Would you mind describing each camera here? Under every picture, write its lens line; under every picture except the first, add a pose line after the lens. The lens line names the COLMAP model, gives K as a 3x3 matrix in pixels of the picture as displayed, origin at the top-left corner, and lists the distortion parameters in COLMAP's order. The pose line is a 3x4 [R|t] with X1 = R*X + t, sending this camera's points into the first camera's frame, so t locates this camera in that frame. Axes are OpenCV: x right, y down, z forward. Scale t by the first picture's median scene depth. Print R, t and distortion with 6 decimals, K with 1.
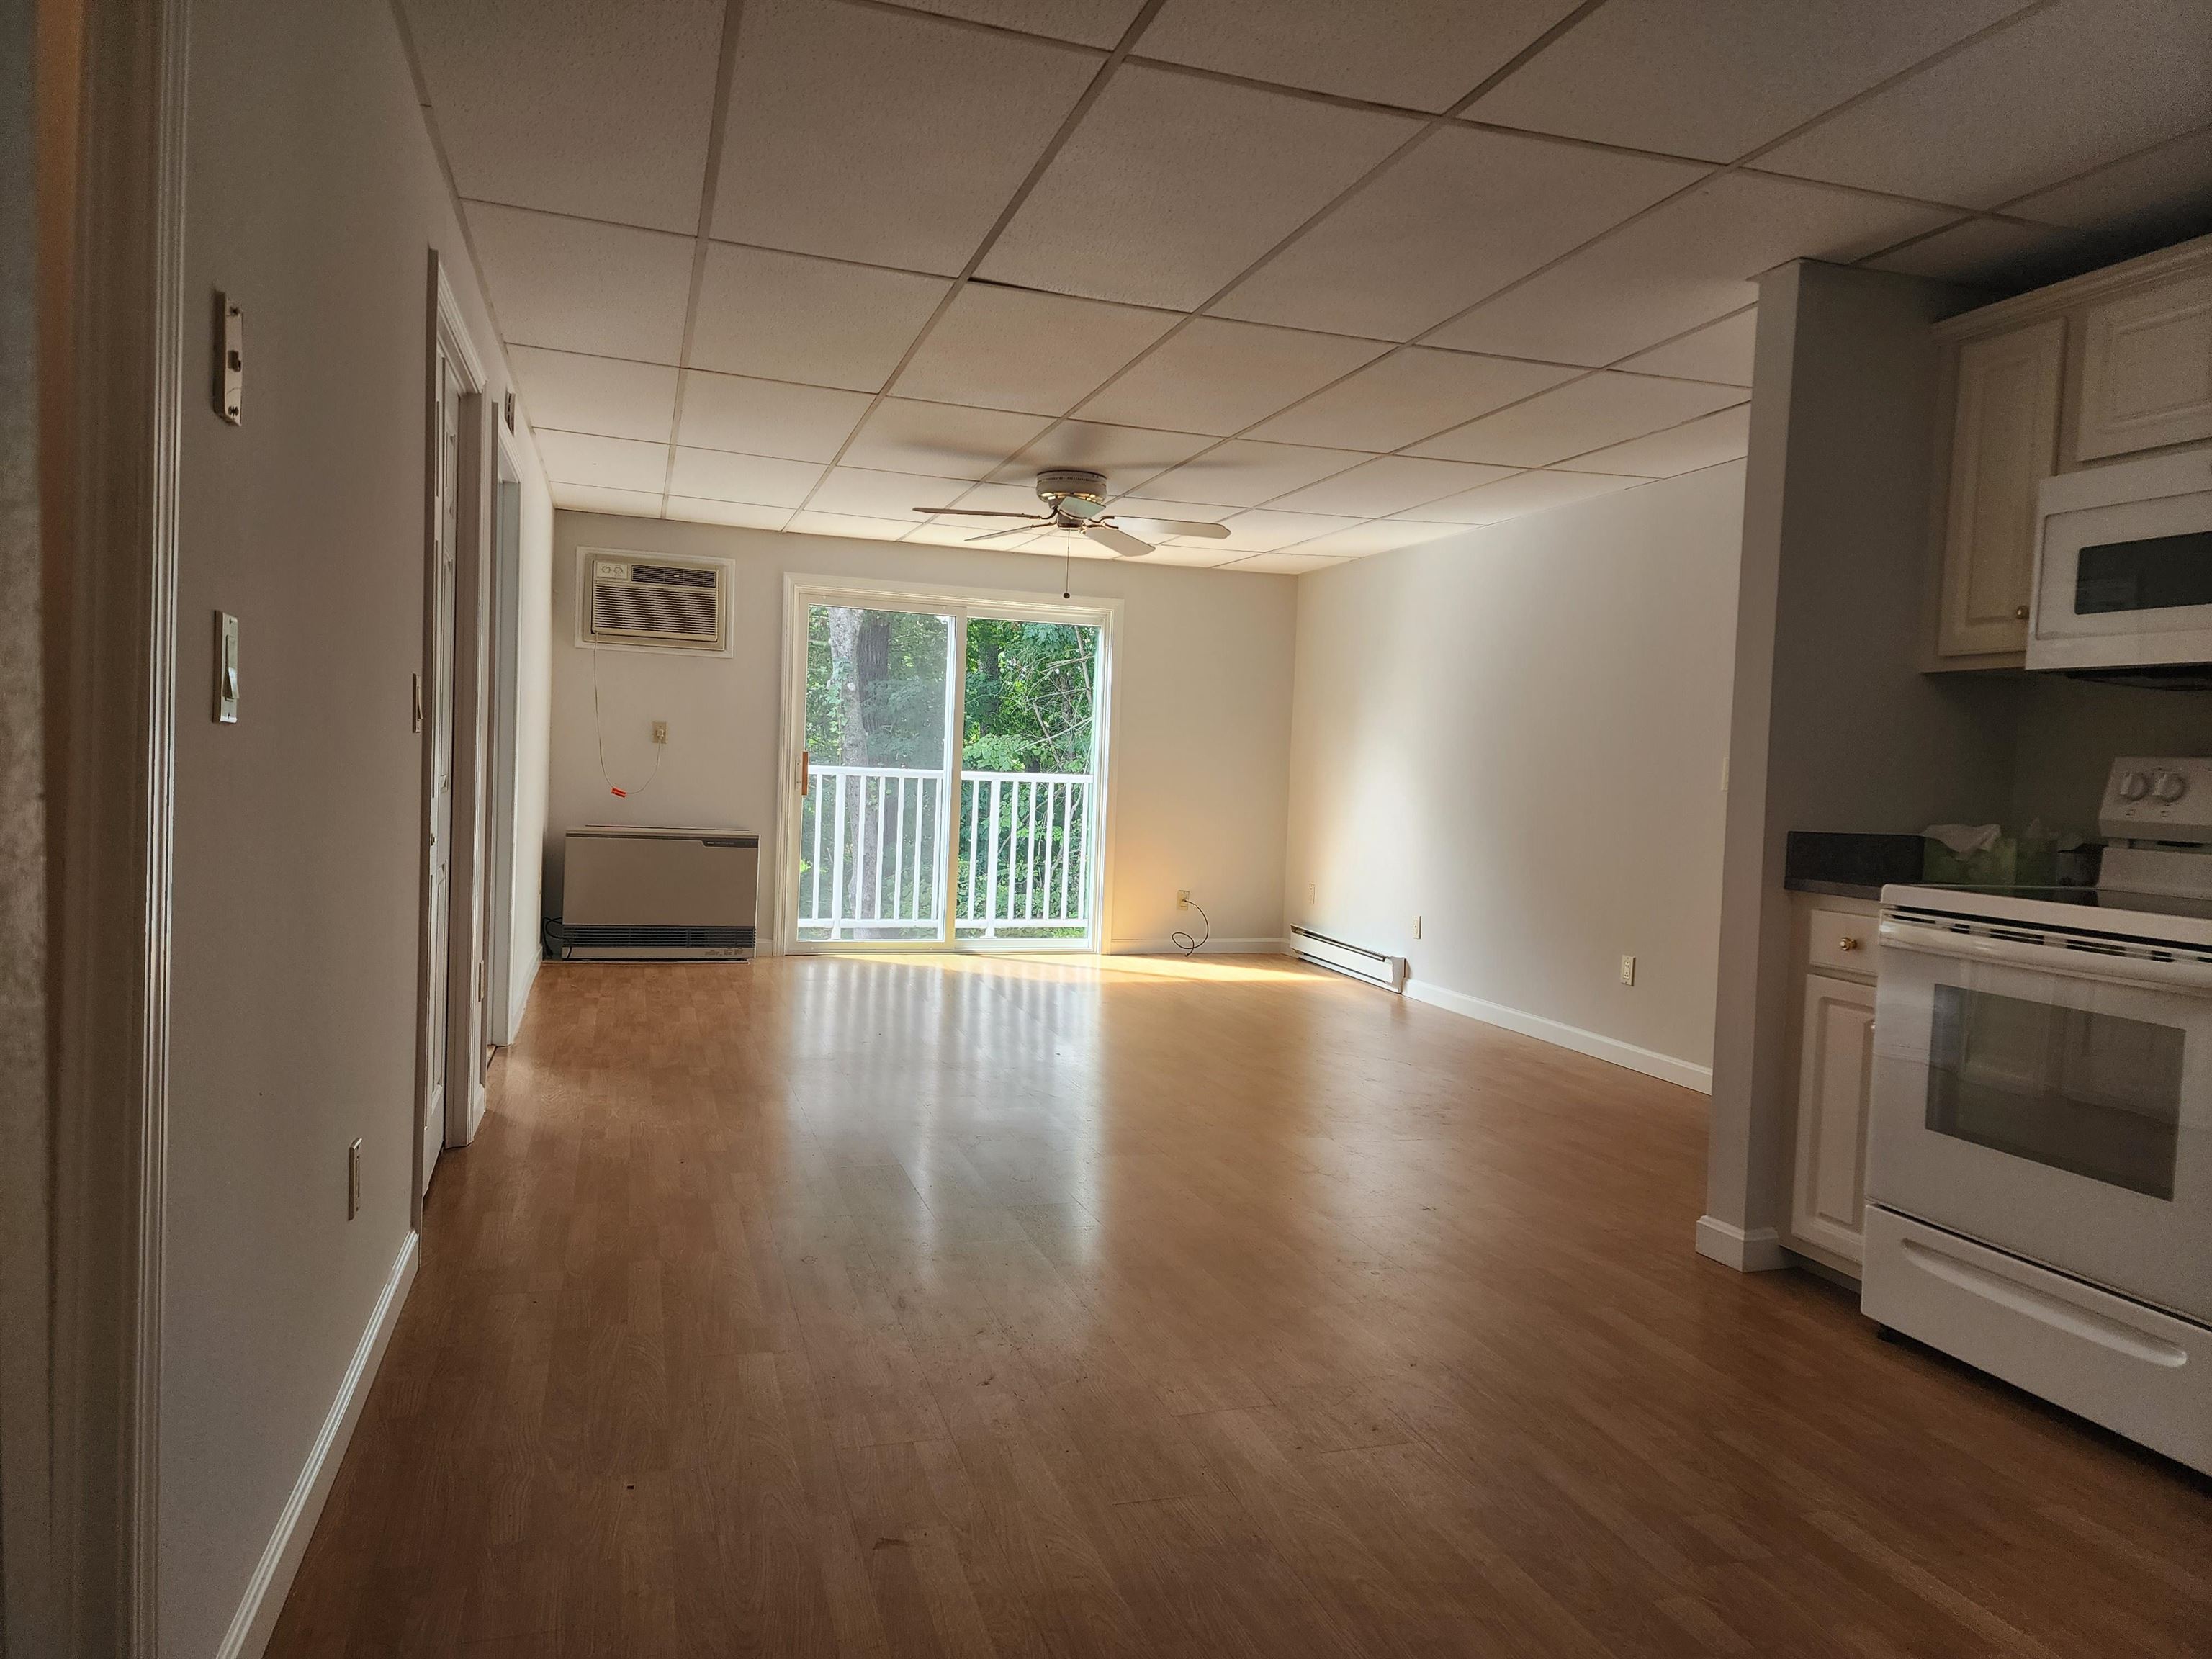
lens RADIAL K [[1463.9, 0, 1107.0], [0, 1463.9, 820.5], [0, 0, 1]] dist [0.066580, -0.065860]
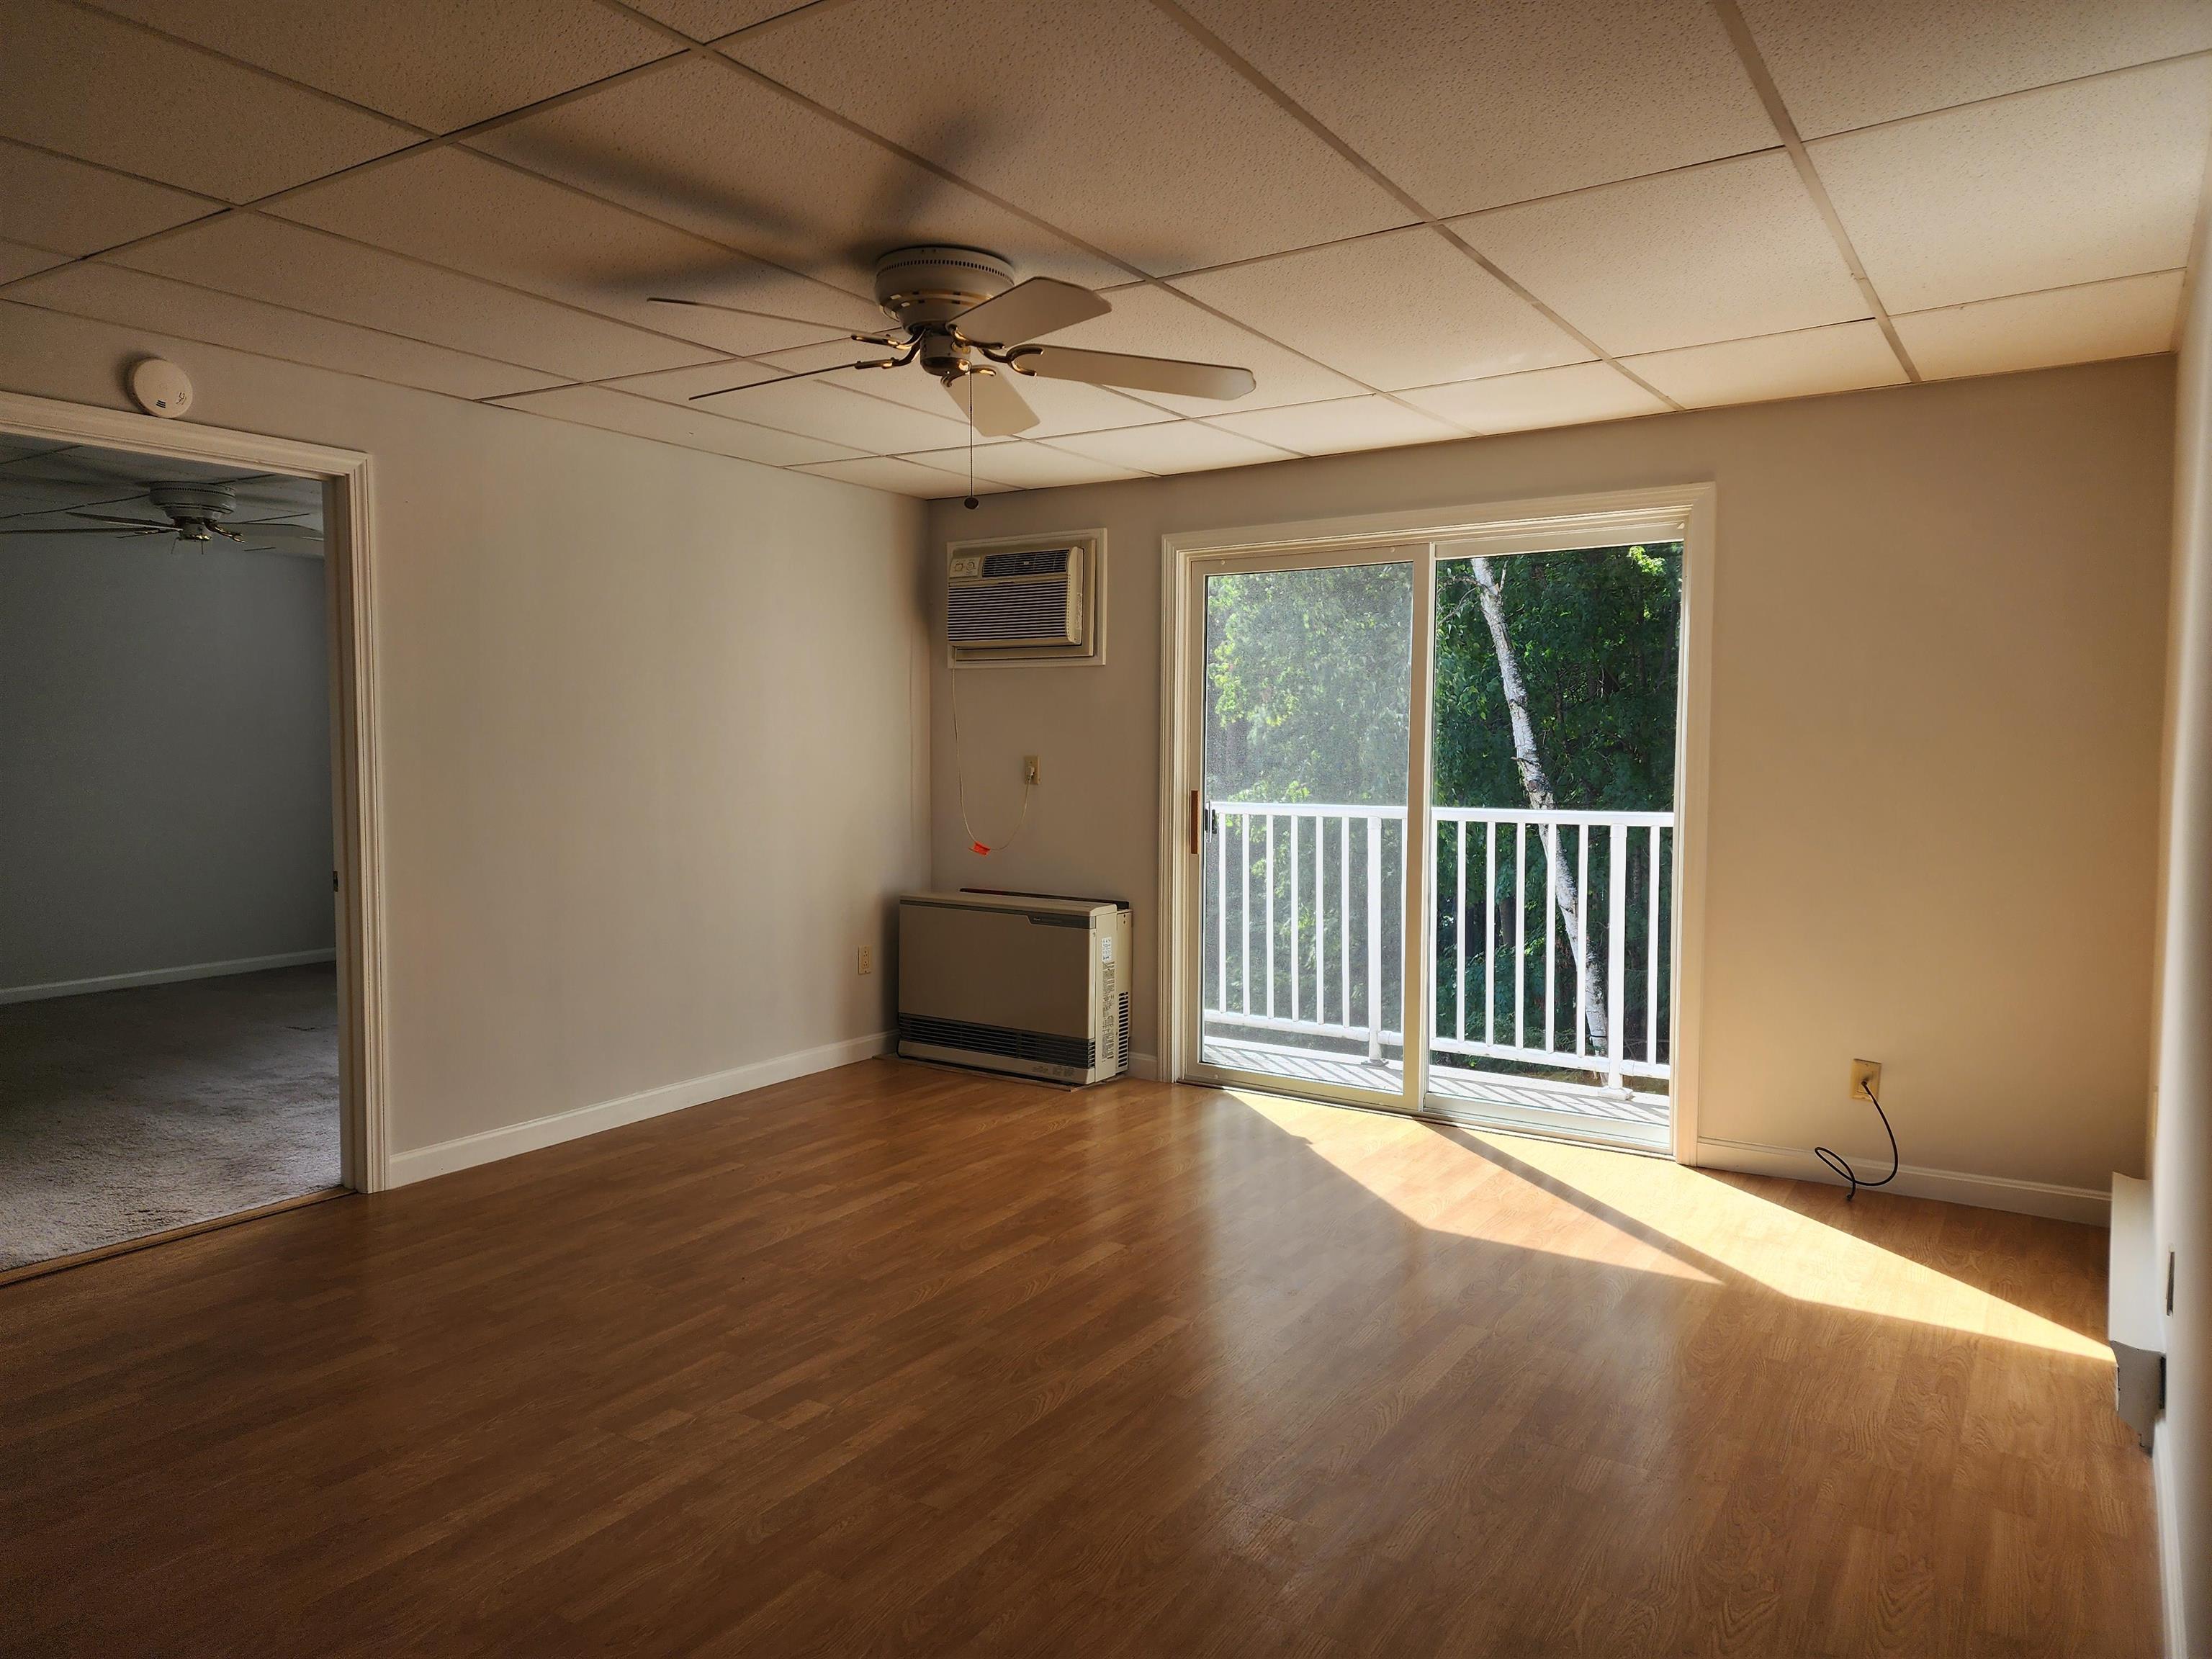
lens RADIAL K [[1458.6, 0, 1102.1], [0, 1458.6, 834.5], [0, 0, 1]] dist [0.084567, -0.106444]
pose [[0.619675, 0.004573, -0.784845, 0.448868], [-0.006784, 0.999977, 0.000471, -0.038672], [0.784829, 0.005033, 0.619691, 0.799519]]
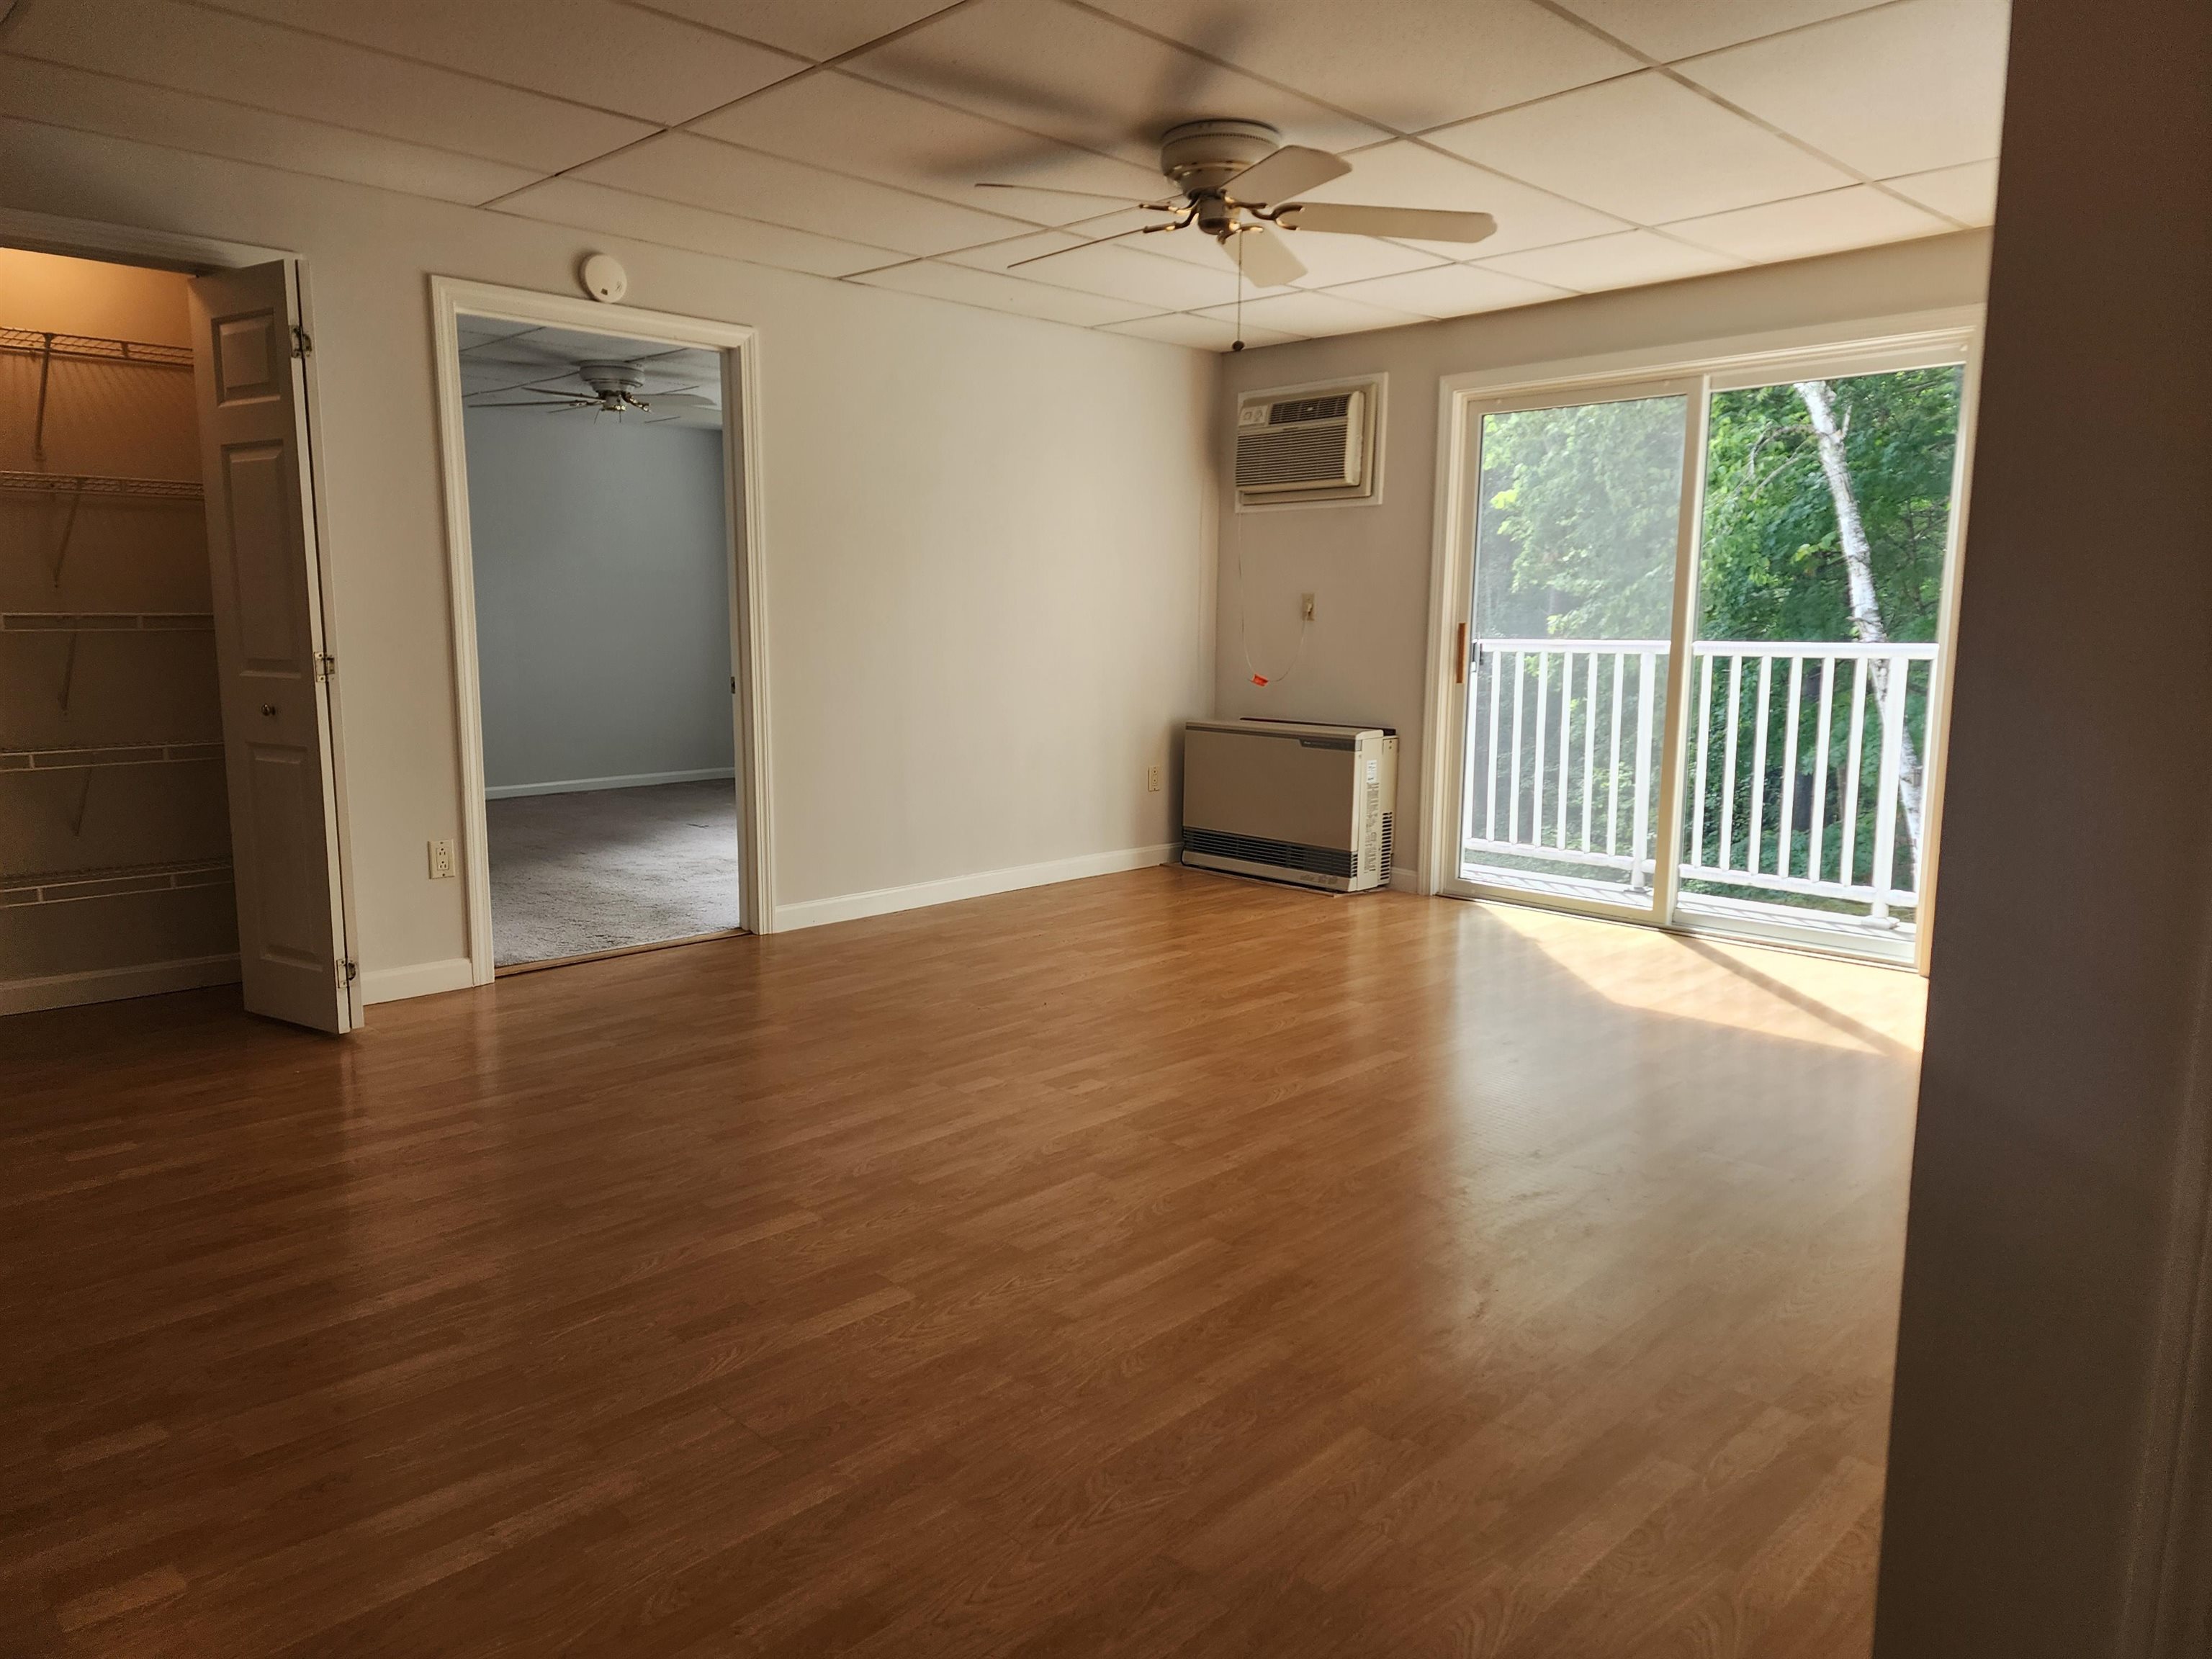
lens RADIAL K [[1455.9, 0, 1097.3], [0, 1455.9, 843.3], [0, 0, 1]] dist [0.055866, -0.051889]
pose [[0.439037, 0.095889, -0.893337, 0.555496], [-0.021717, 0.995131, 0.096142, -0.005665], [0.898206, -0.022809, 0.438982, 0.758303]]
